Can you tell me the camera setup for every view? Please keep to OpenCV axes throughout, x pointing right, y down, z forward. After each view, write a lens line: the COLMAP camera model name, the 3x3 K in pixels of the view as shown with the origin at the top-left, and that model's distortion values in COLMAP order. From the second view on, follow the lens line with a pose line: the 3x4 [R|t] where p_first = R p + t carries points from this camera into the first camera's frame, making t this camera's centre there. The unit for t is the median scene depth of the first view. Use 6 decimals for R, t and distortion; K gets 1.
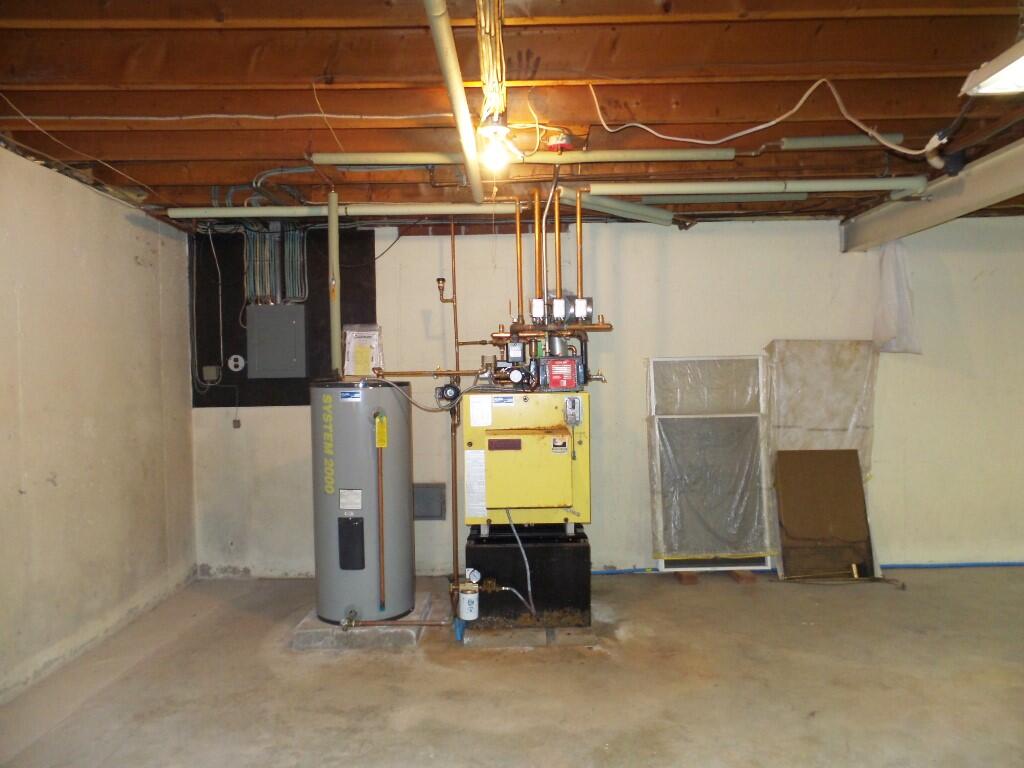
lens RADIAL K [[702.1, 0, 511.3], [0, 702.1, 378.6], [0, 0, 1]] dist [-0.010041, 0.008040]
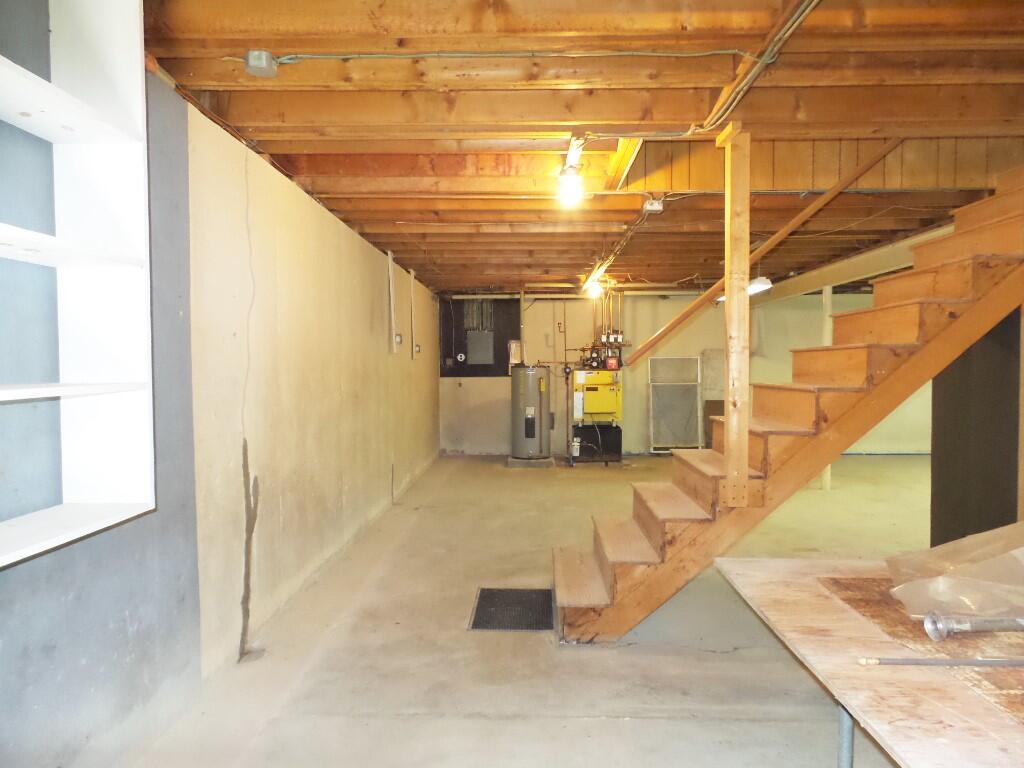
lens RADIAL K [[702.1, 0, 513.8], [0, 702.1, 389.5], [0, 0, 1]] dist [-0.010041, 0.008040]
pose [[0.999823, 0.012592, -0.013998, -0.232651], [-0.012224, 0.999584, 0.026105, 0.023936], [0.014321, -0.025929, 0.999561, -1.467160]]
